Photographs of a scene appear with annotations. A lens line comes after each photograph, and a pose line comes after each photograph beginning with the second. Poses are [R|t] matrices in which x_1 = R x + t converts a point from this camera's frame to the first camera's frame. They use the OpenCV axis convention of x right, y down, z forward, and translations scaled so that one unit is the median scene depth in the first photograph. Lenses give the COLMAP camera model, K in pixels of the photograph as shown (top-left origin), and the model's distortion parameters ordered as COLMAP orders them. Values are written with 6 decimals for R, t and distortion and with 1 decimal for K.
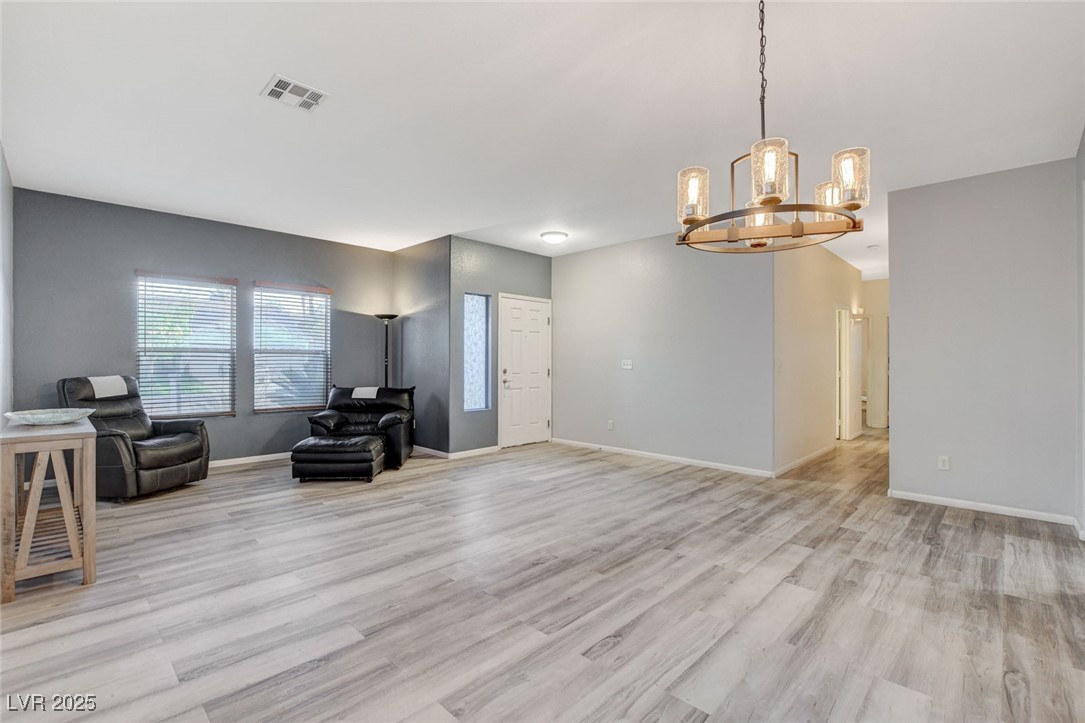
lens RADIAL K [[488.1, 0, 543.0], [0, 488.1, 361.2], [0, 0, 1]] dist [-0.039102, 0.007909]
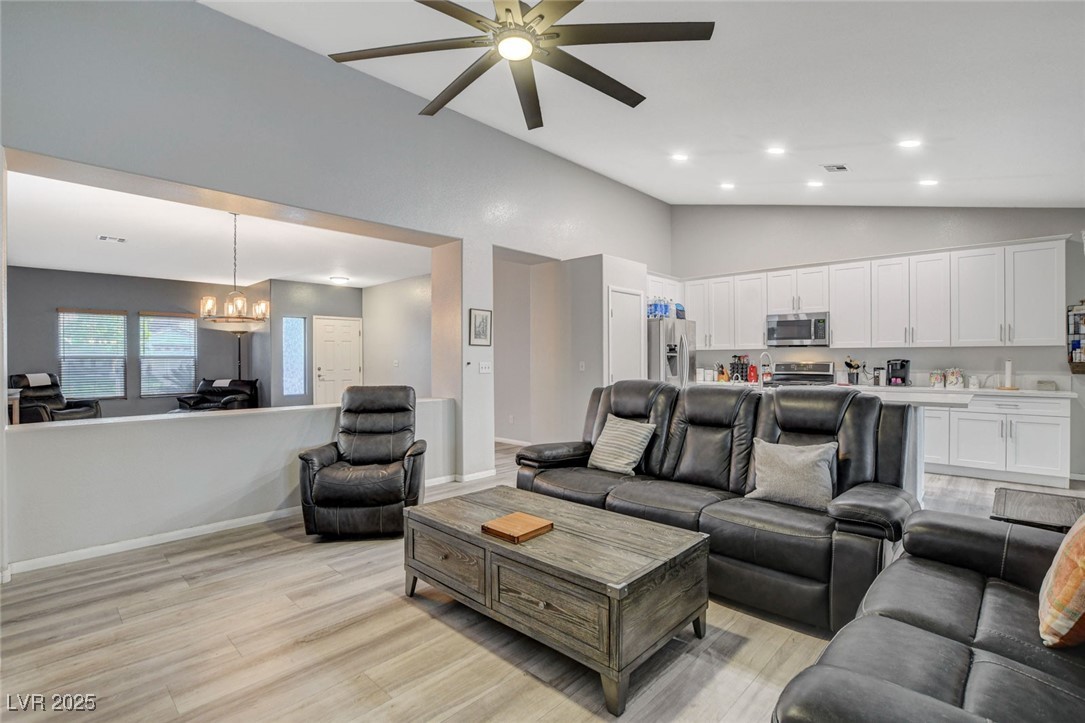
lens RADIAL K [[503.2, 0, 542.5], [0, 503.2, 361.5], [0, 0, 1]] dist [-0.027045, 0.000881]
pose [[0.999899, -0.008081, 0.011730, 1.068961], [0.008008, 0.999948, 0.006258, -0.010479], [-0.011780, -0.006163, 0.999912, -0.951195]]
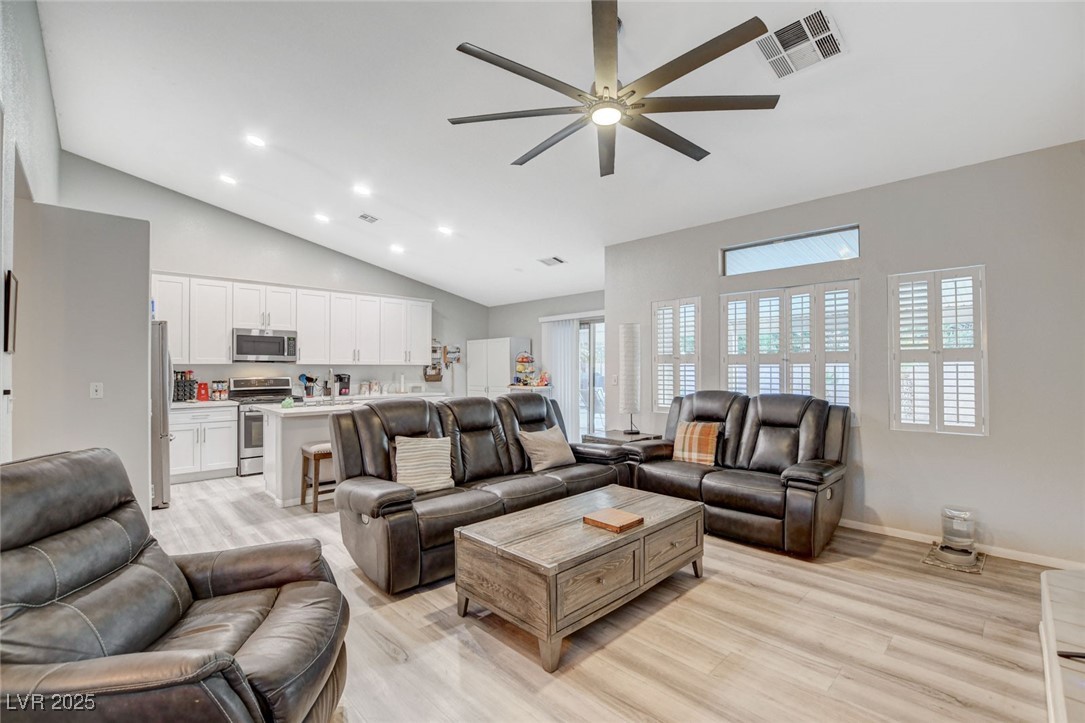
lens RADIAL K [[479.0, 0, 544.2], [0, 479.0, 361.9], [0, 0, 1]] dist [-0.037018, 0.007159]
pose [[0.028487, 0.007519, 0.999566, 0.293904], [0.003794, 0.999964, -0.007630, -0.030209], [-0.999587, 0.004010, 0.028458, -0.208702]]
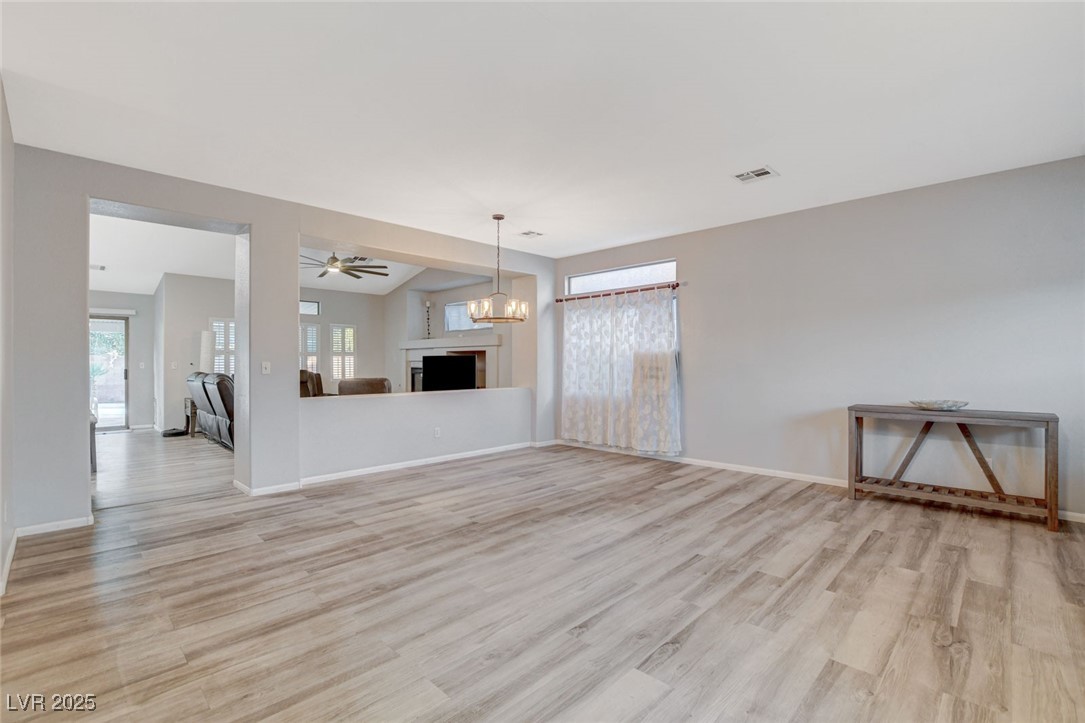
lens RADIAL K [[488.1, 0, 543.0], [0, 488.1, 361.2], [0, 0, 1]] dist [-0.039102, 0.007909]
pose [[-0.999983, -0.002524, 0.005322, 0.076102], [-0.002540, 0.999993, -0.002884, -0.001281], [-0.005314, -0.002897, -0.999982, 1.911500]]
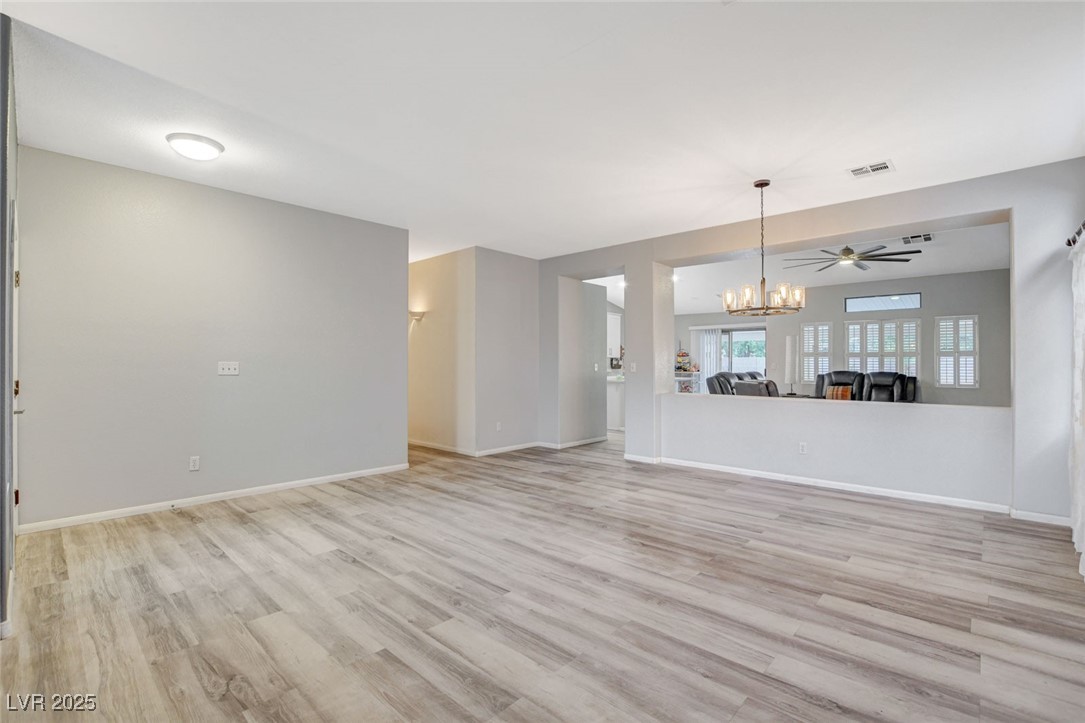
lens RADIAL K [[488.1, 0, 543.0], [0, 488.1, 361.2], [0, 0, 1]] dist [-0.039102, 0.007909]
pose [[-0.024271, -0.000109, 0.999705, -0.920066], [-0.002186, 0.999998, 0.000056, -0.008028], [-0.999703, -0.002184, -0.024271, 1.021784]]
